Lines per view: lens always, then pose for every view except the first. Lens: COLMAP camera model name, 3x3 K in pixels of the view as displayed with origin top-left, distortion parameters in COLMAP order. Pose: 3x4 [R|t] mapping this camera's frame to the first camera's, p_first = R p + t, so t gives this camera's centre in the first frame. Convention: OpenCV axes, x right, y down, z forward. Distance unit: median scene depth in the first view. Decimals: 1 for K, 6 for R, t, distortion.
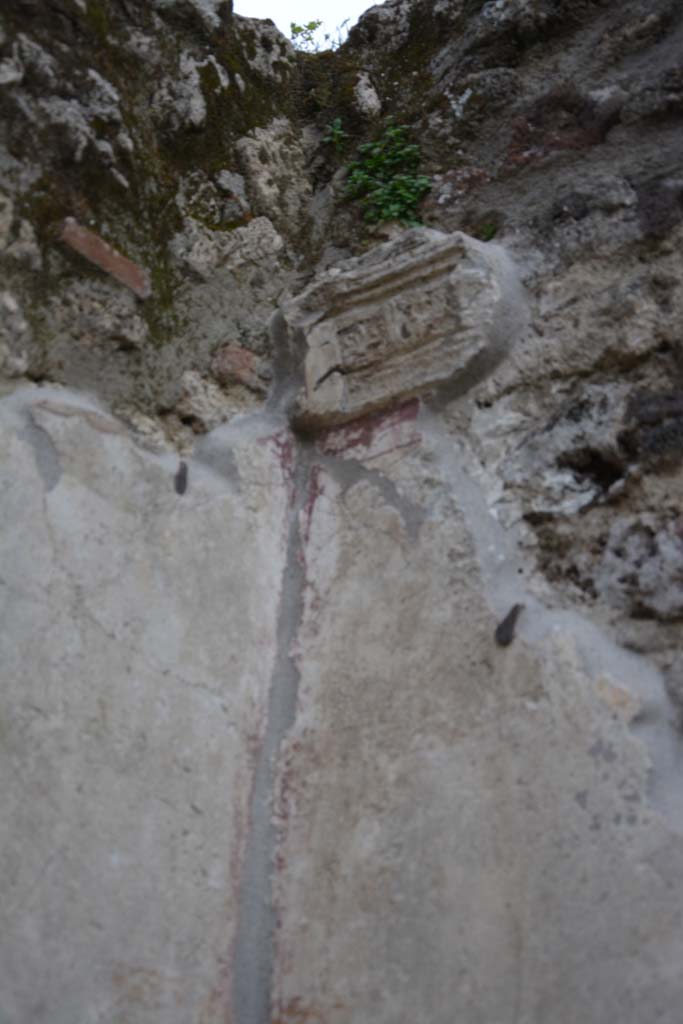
lens RADIAL K [[1656.4, 0, 341.5], [0, 1656.4, 512.0], [0, 0, 1]] dist [0.212051, 0.160477]
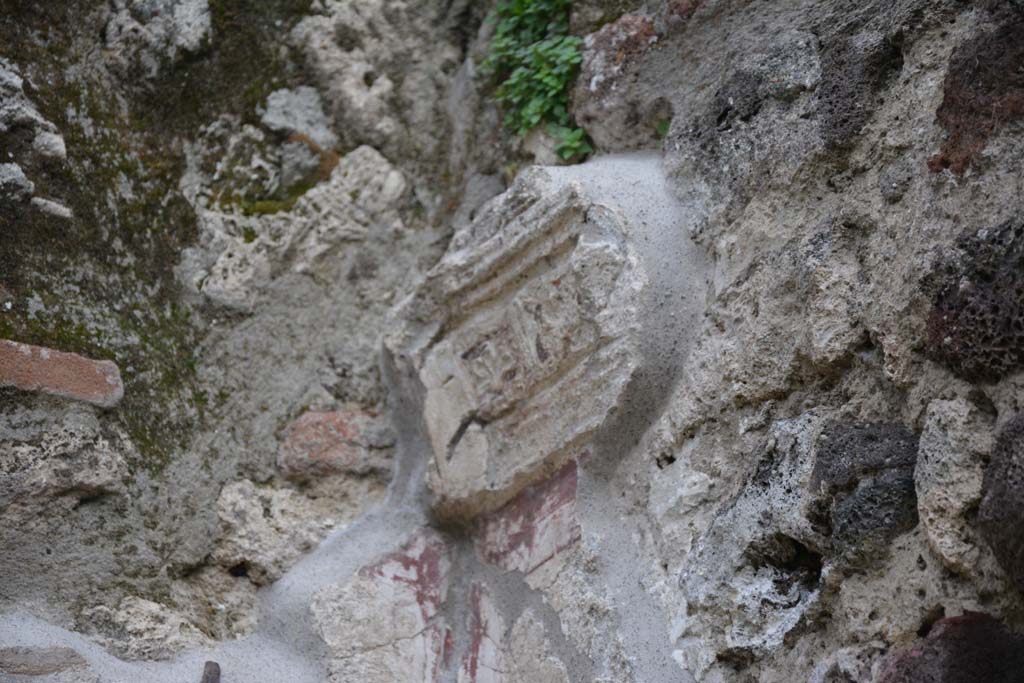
lens RADIAL K [[4359.1, 0, 512.0], [0, 4359.1, 341.5], [0, 0, 1]] dist [1.399037, 0.777565]
pose [[0.919173, -0.207177, -0.334961, 0.555976], [0.231169, 0.972356, 0.032942, -0.165989], [0.318876, -0.107713, 0.941656, -0.480102]]
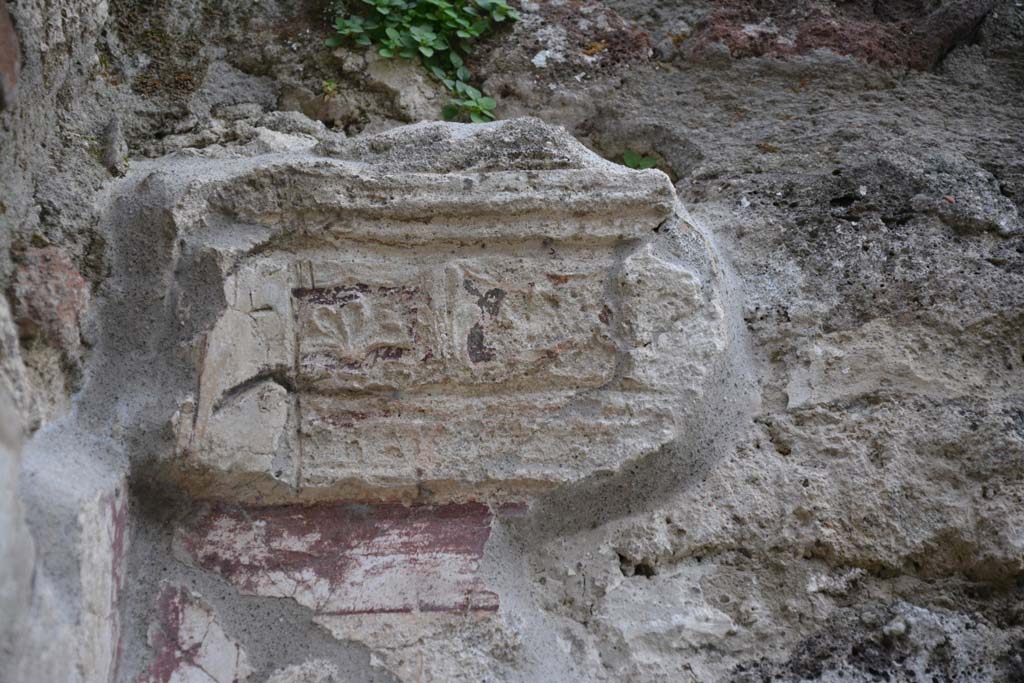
lens RADIAL K [[4359.1, 0, 512.0], [0, 4359.1, 341.5], [0, 0, 1]] dist [1.399037, 0.777565]
pose [[0.838760, 0.275401, 0.469719, -0.490961], [-0.247390, 0.961227, -0.121822, 0.026967], [-0.485056, -0.014024, 0.874370, 0.000421]]
